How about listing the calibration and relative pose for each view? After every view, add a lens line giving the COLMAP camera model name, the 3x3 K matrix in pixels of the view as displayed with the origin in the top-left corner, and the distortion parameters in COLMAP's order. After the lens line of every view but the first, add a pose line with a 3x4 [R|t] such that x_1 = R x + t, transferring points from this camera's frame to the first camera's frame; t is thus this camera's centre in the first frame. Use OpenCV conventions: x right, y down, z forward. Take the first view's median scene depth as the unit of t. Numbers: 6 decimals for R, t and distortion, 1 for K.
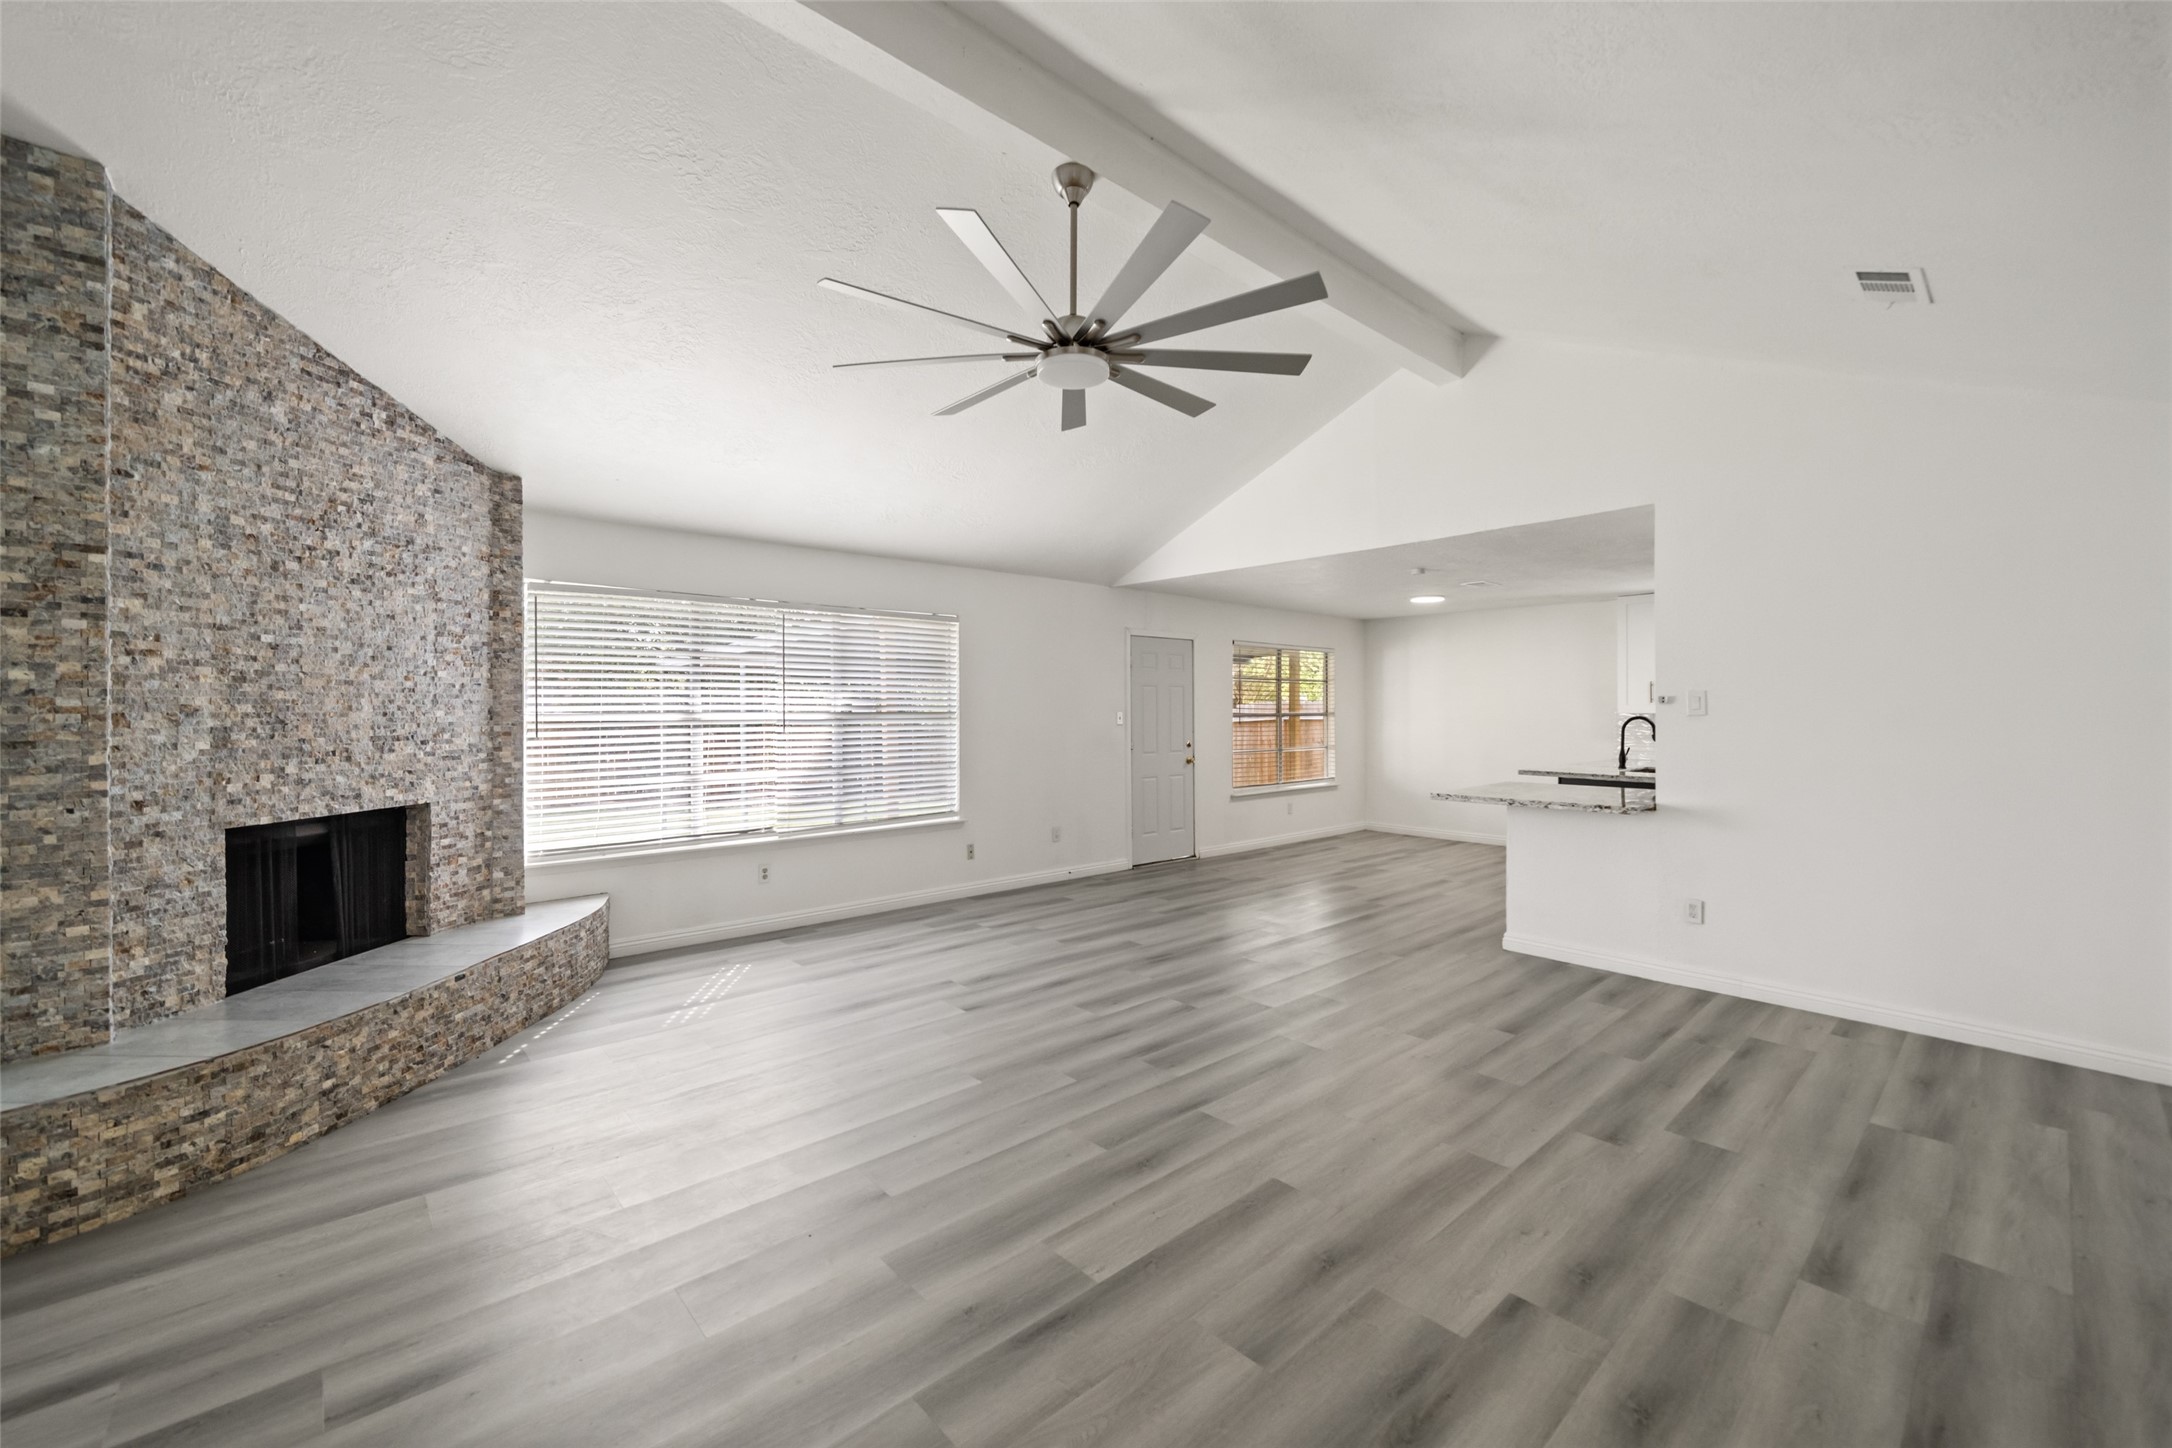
lens RADIAL K [[869.2, 0, 1084.5], [0, 869.2, 713.8], [0, 0, 1]] dist [-0.001329, 0.000322]
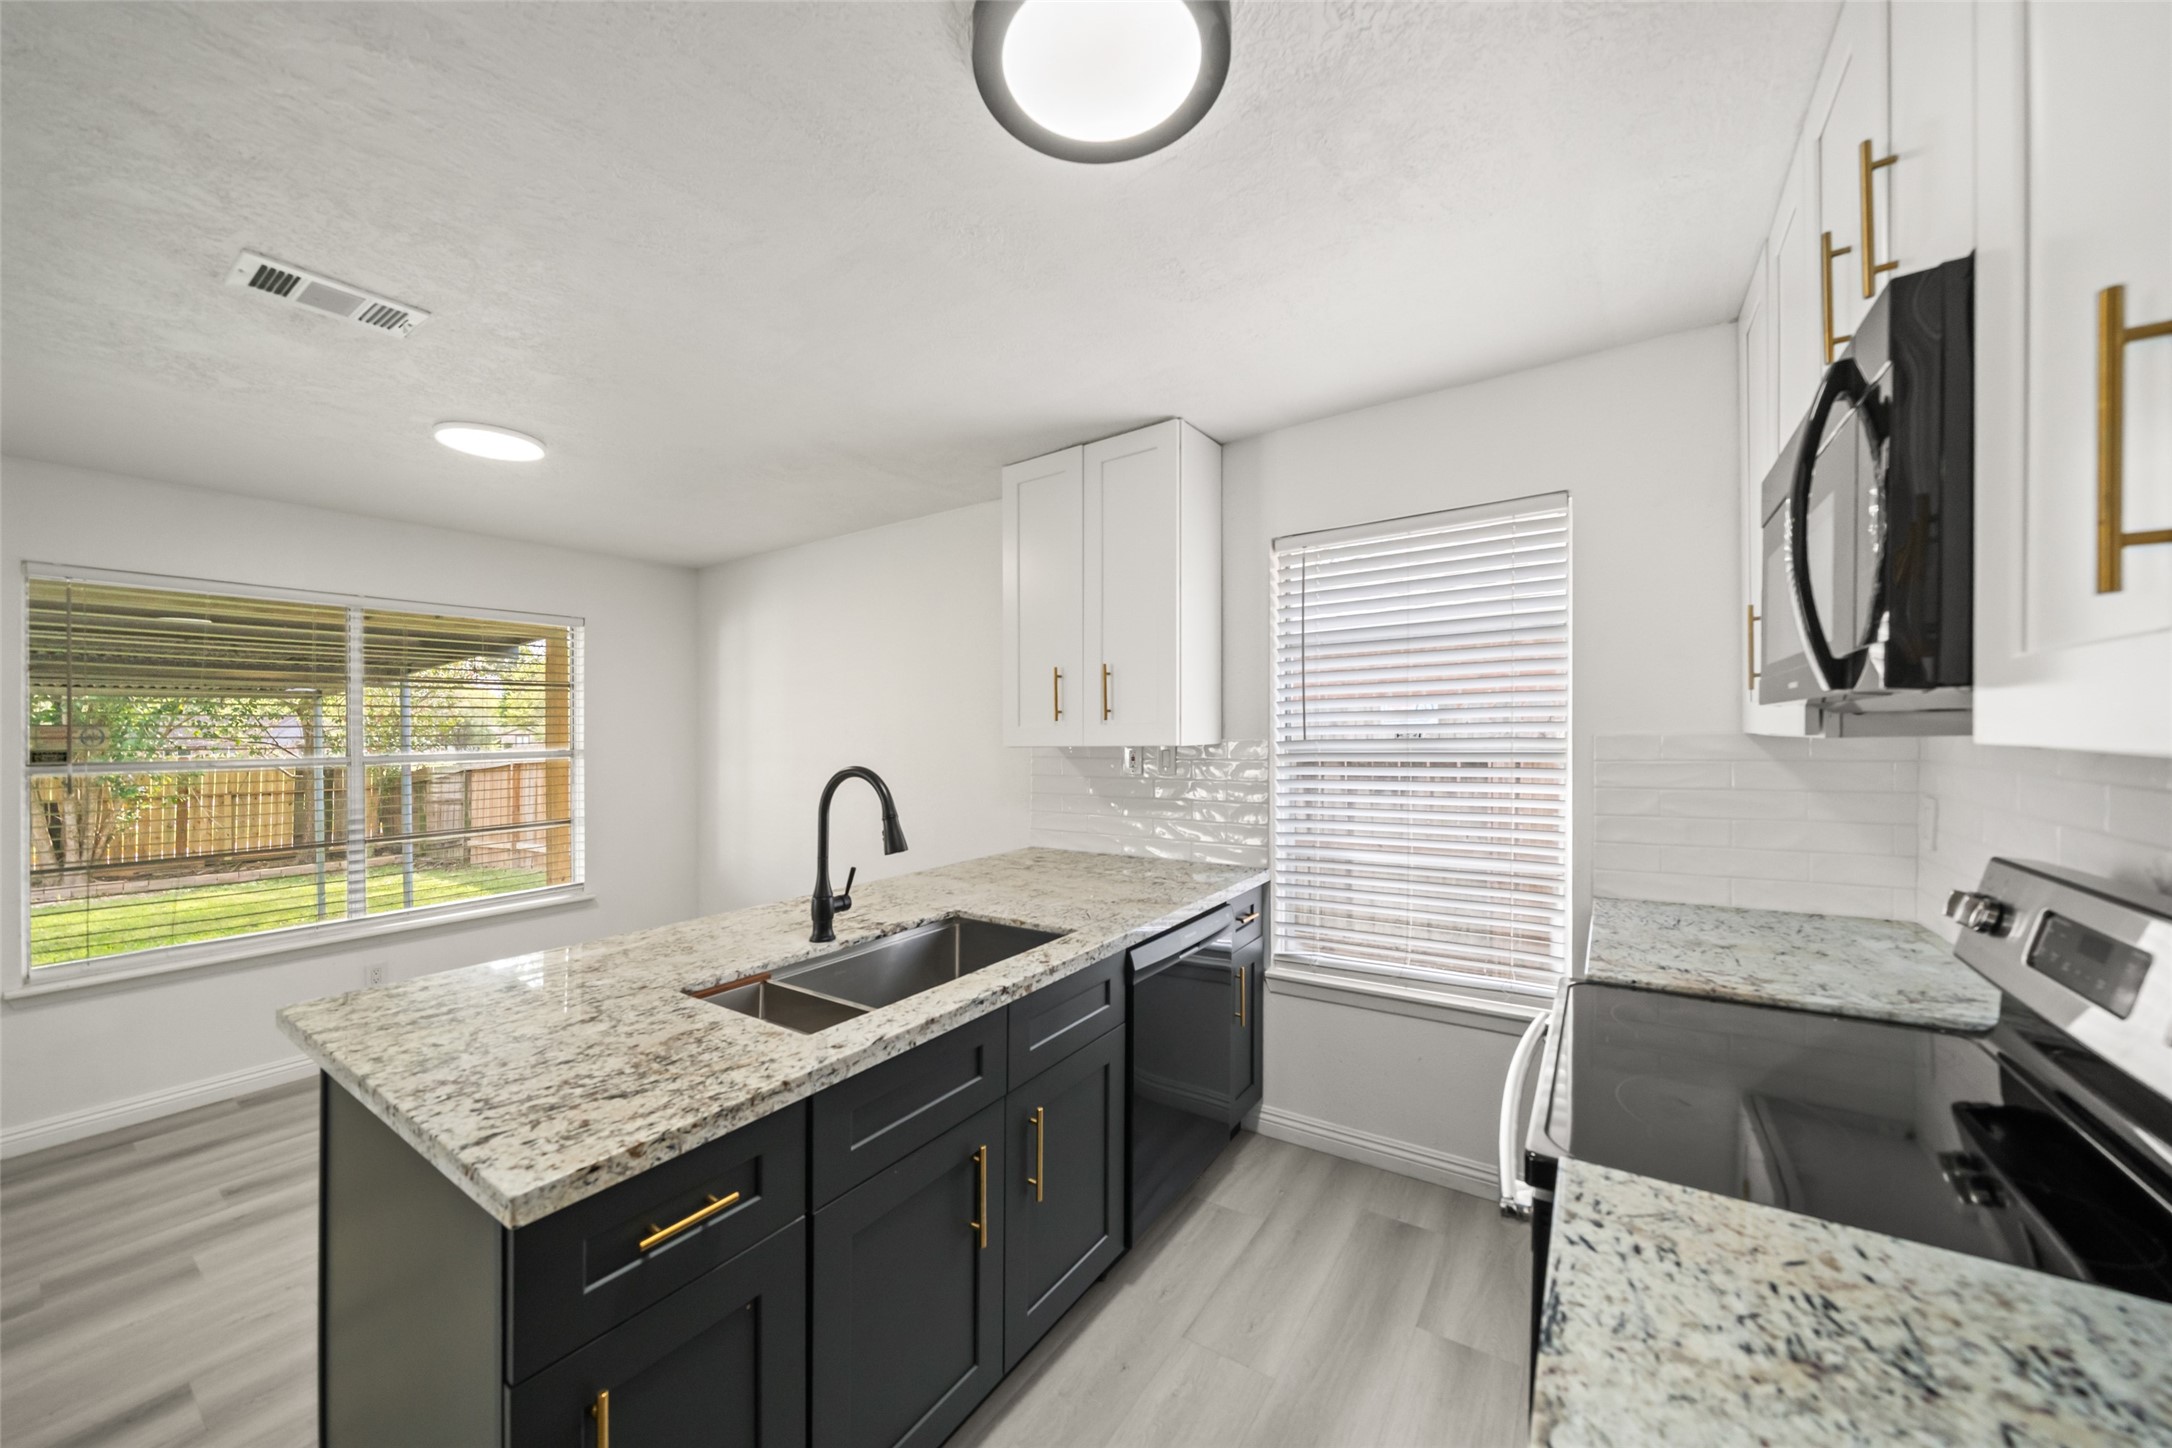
lens RADIAL K [[774.1, 0, 1082.5], [0, 774.1, 719.1], [0, 0, 1]] dist [-0.006292, -0.000024]
pose [[0.970224, -0.014000, 0.241804, 1.227200], [0.019528, 0.999600, -0.020479, -0.011116], [-0.241420, 0.024591, 0.970109, 1.376373]]
